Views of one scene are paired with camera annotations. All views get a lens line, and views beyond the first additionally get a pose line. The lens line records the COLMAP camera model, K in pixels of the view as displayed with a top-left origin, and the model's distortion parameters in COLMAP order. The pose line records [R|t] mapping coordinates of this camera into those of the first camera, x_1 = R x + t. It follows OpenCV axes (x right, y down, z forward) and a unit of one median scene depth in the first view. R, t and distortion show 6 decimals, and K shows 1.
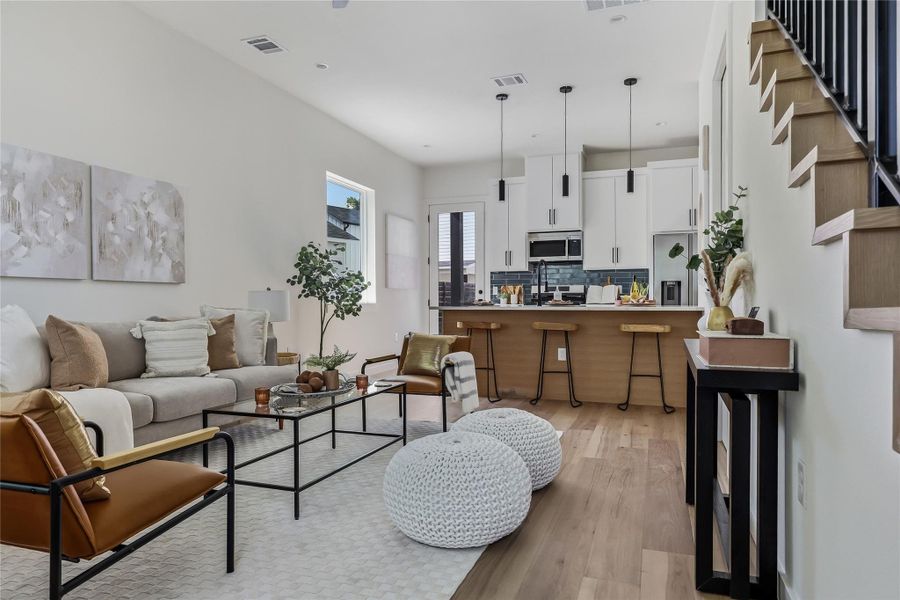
lens RADIAL K [[593.4, 0, 451.6], [0, 593.4, 309.0], [0, 0, 1]] dist [0.001433, 0.001666]
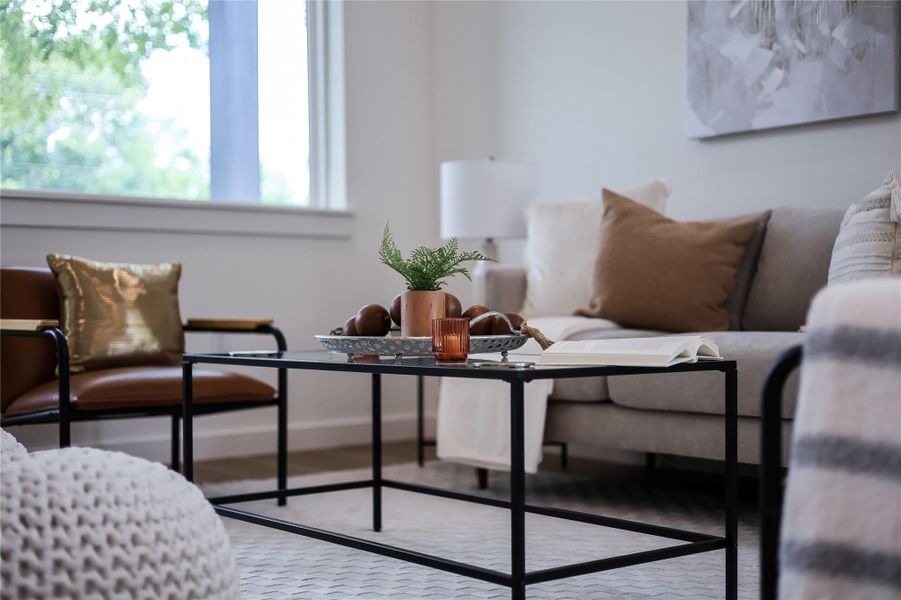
lens RADIAL K [[1283.6, 0, 450.5], [0, 1283.6, 300.0], [0, 0, 1]] dist [0.047379, -0.025054]
pose [[-0.503089, 0.002138, -0.864232, 0.388592], [-0.000613, 0.999996, 0.002831, 0.089193], [0.864235, 0.001954, -0.503085, 1.194765]]
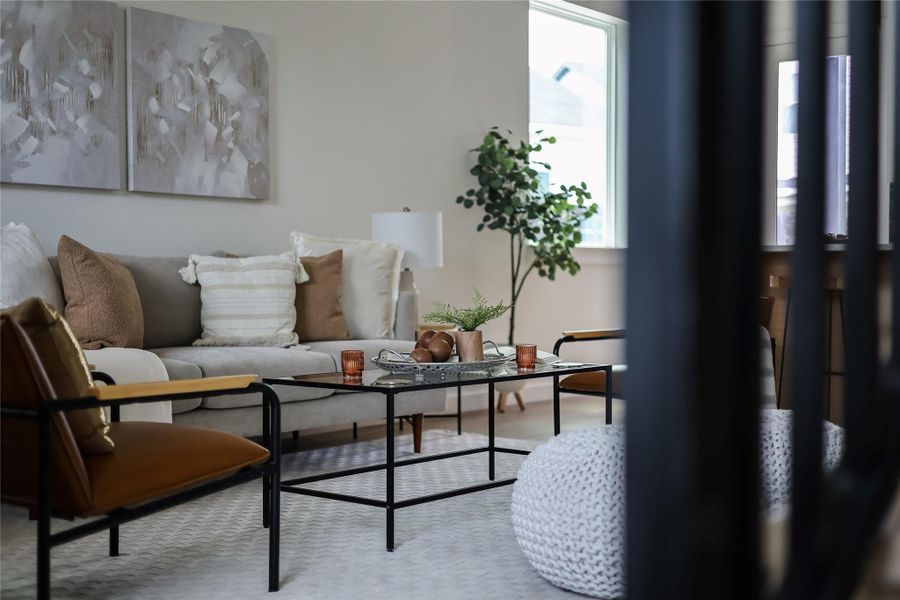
lens RADIAL K [[1292.5, 0, 452.0], [0, 1292.5, 327.3], [0, 0, 1]] dist [0.017120, -0.016275]
pose [[0.945838, 0.018849, -0.324092, 0.169257], [-0.010099, 0.999538, 0.028658, 0.053230], [0.324483, -0.023833, 0.945591, -0.190665]]
